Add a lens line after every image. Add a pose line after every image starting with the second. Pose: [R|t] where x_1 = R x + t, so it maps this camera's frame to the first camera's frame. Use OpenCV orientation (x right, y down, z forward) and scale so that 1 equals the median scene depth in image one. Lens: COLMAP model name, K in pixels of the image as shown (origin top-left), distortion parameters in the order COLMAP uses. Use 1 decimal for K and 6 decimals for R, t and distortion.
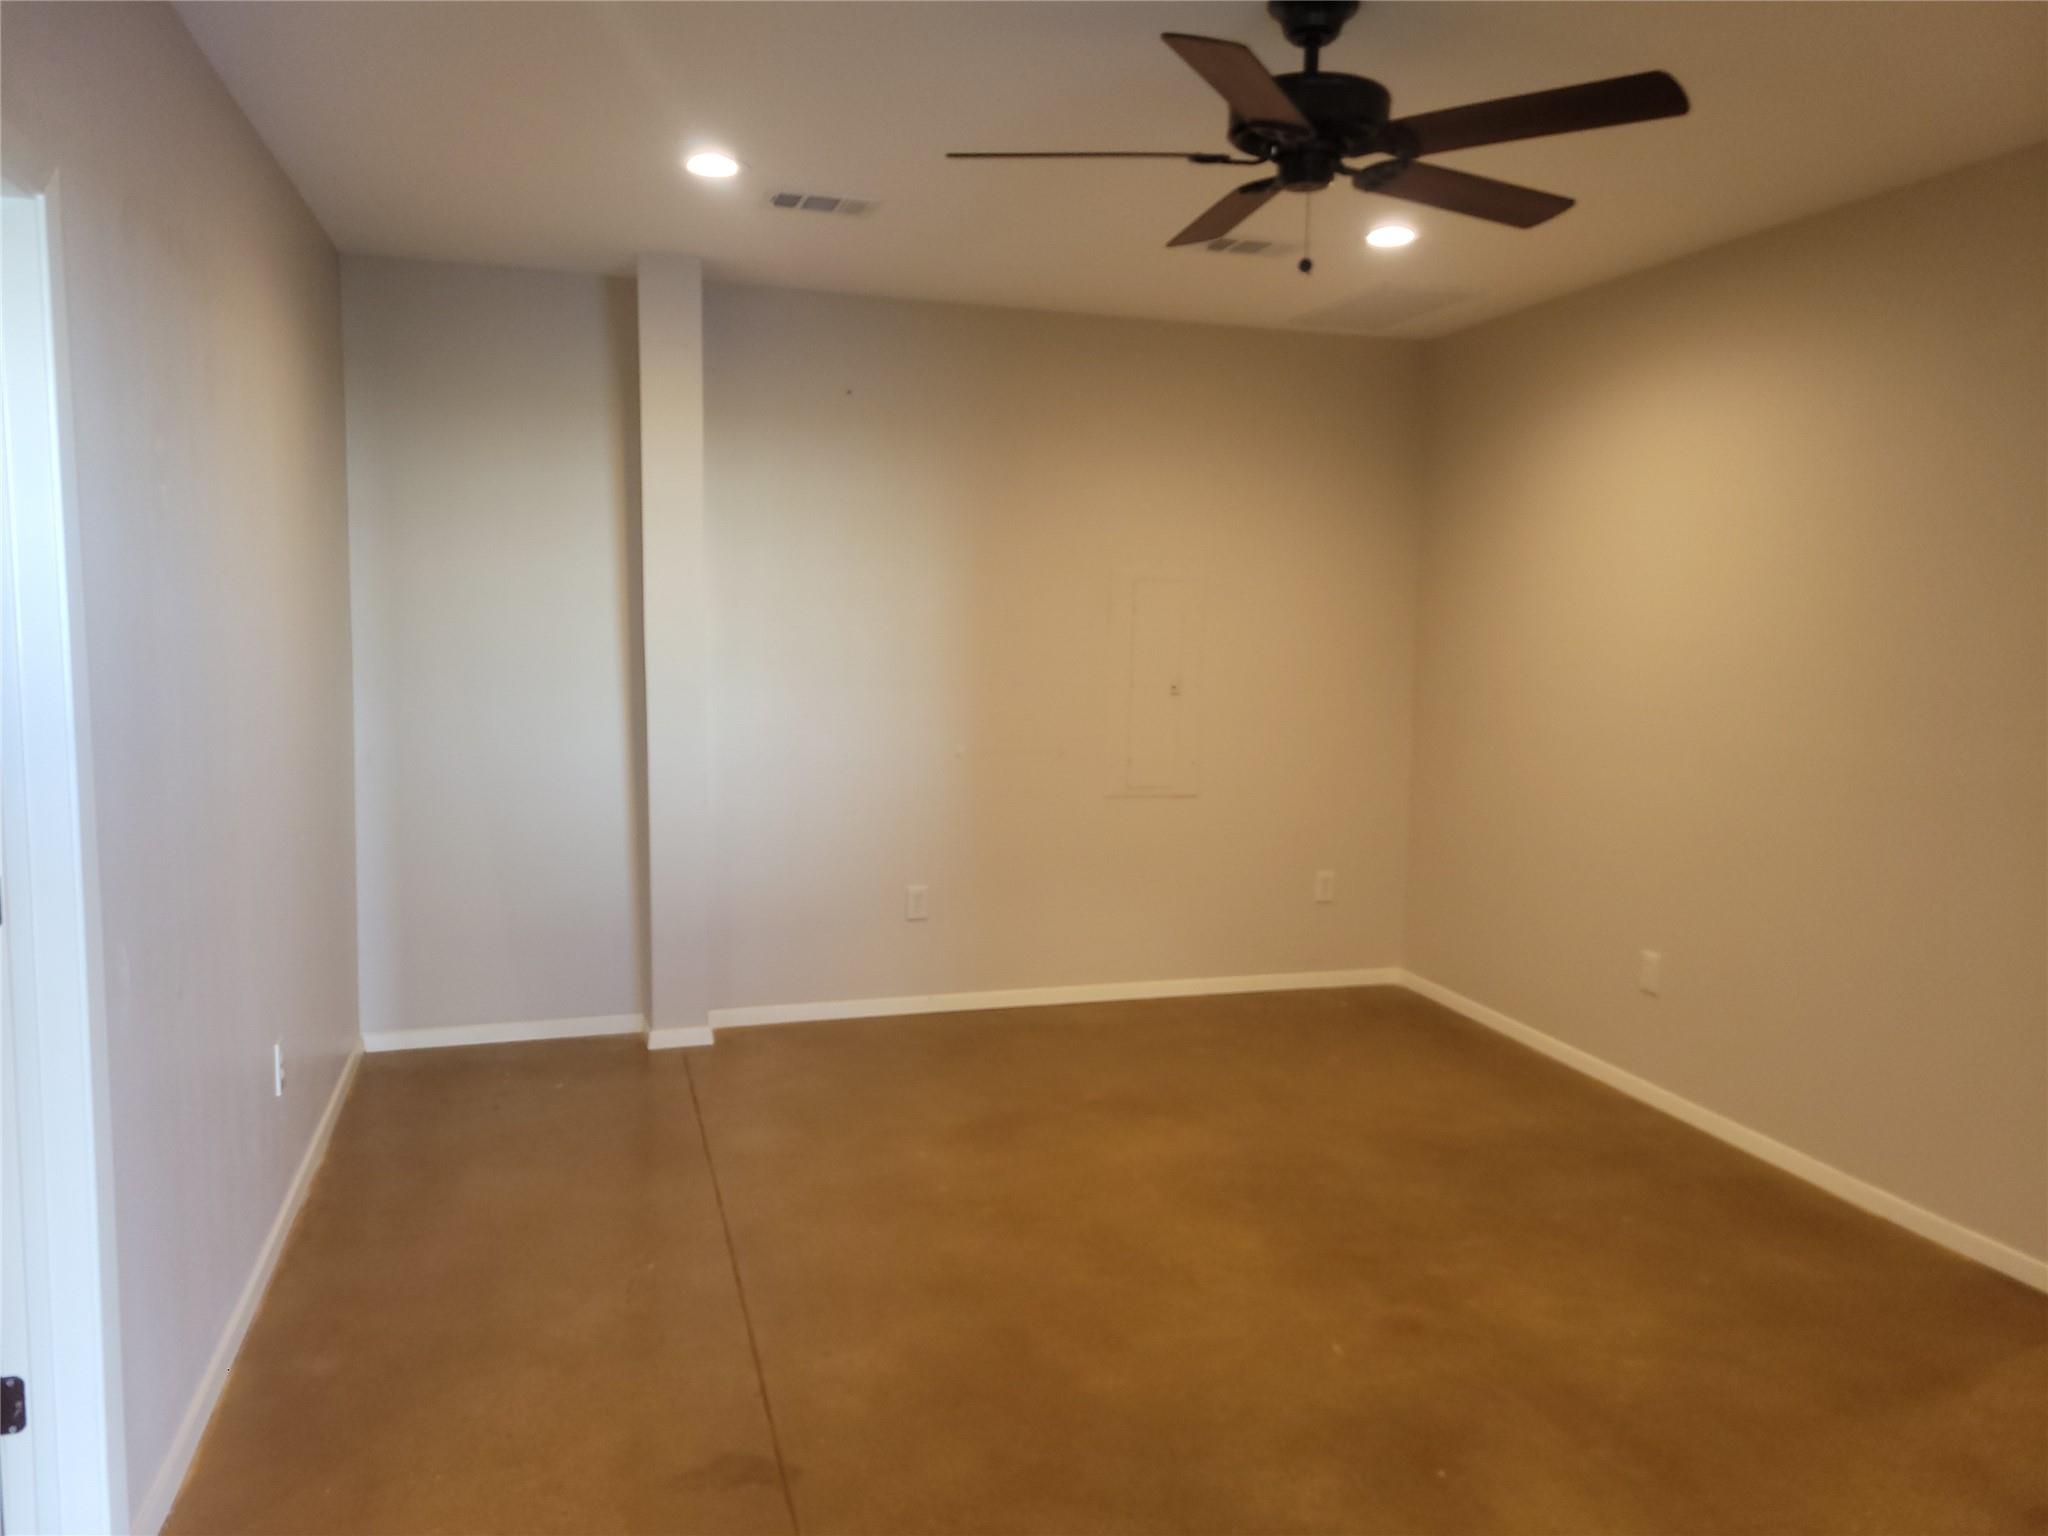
lens RADIAL K [[1541.2, 0, 1030.2], [0, 1541.2, 763.7], [0, 0, 1]] dist [0.057189, -0.041521]
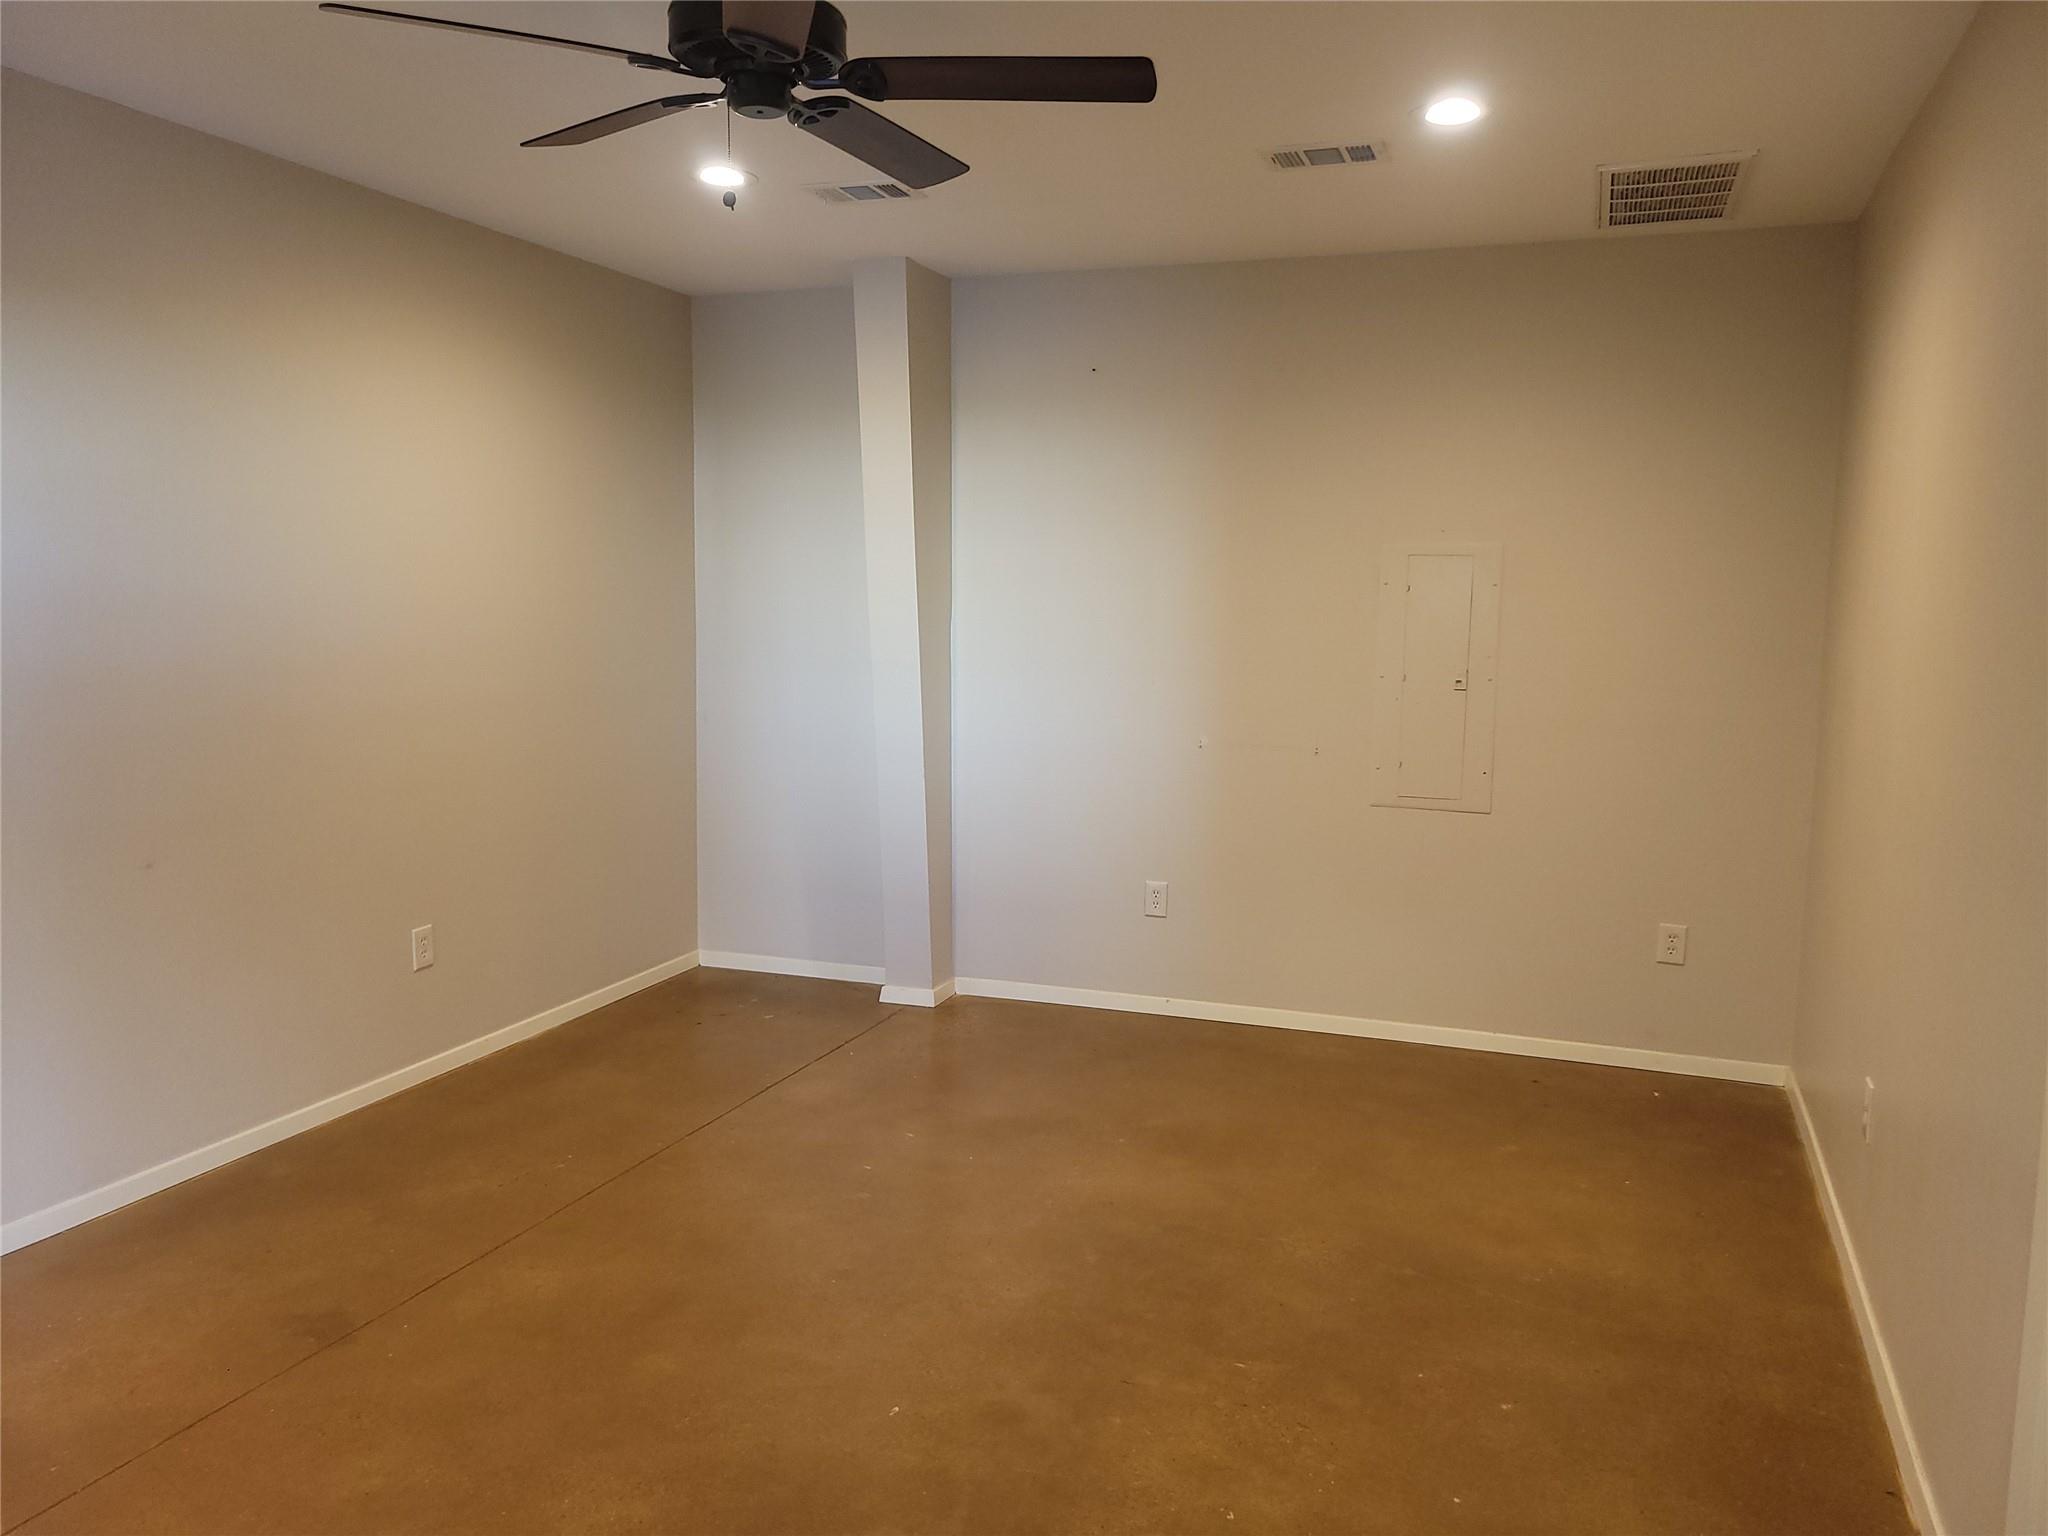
lens RADIAL K [[1541.2, 0, 1030.2], [0, 1541.2, 763.7], [0, 0, 1]] dist [0.057189, -0.041521]
pose [[0.787909, 0.060684, -0.612795, 0.483000], [-0.058879, 0.997997, 0.023125, -0.012394], [0.612971, 0.017861, 0.789904, 0.206190]]
